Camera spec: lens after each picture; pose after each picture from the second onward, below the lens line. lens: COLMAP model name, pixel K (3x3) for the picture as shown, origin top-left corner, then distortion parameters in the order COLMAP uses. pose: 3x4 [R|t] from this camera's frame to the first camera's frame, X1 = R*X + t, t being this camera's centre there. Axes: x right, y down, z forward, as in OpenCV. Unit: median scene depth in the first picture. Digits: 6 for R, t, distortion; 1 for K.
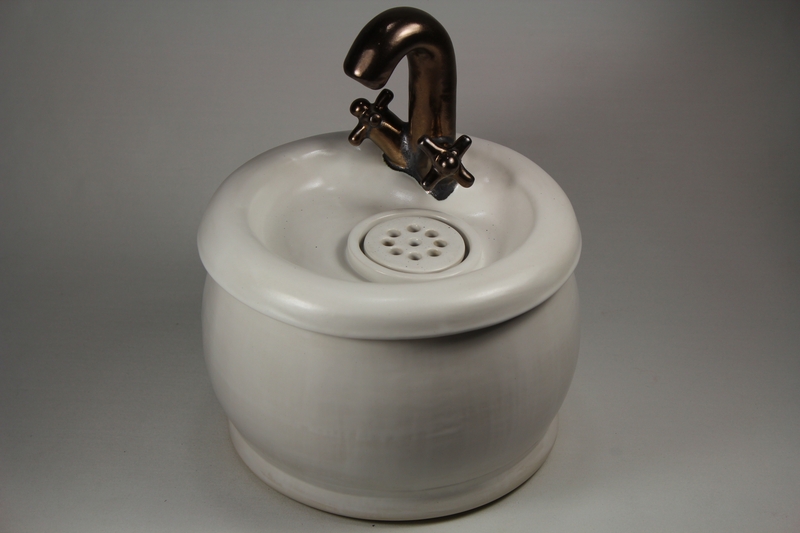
lens RADIAL K [[1268.6, 0, 400.0], [0, 1268.6, 266.5], [0, 0, 1]] dist [-0.016501, -0.007455]
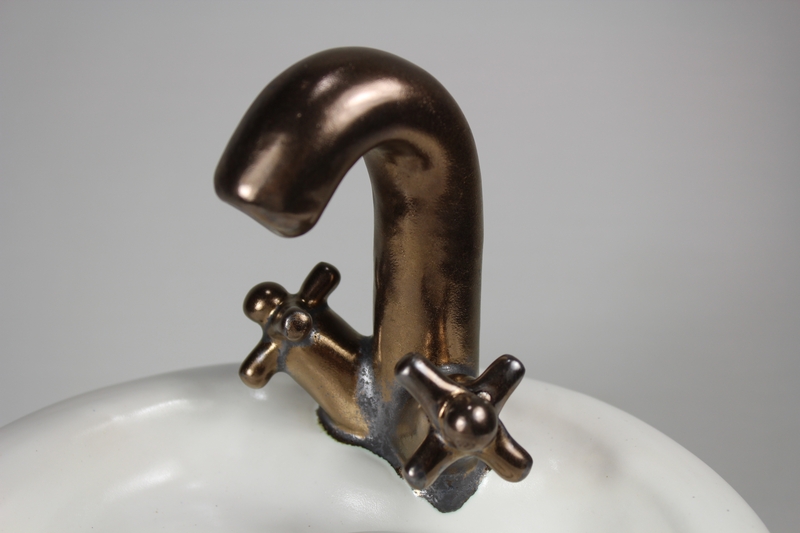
lens RADIAL K [[1177.8, 0, 400.0], [0, 1177.8, 266.5], [0, 0, 1]] dist [-0.014473, -0.014426]
pose [[0.999740, 0.001586, 0.022754, 0.006709], [0.003959, 0.970377, -0.241563, -0.036973], [-0.022463, 0.241590, 0.970118, 0.595523]]
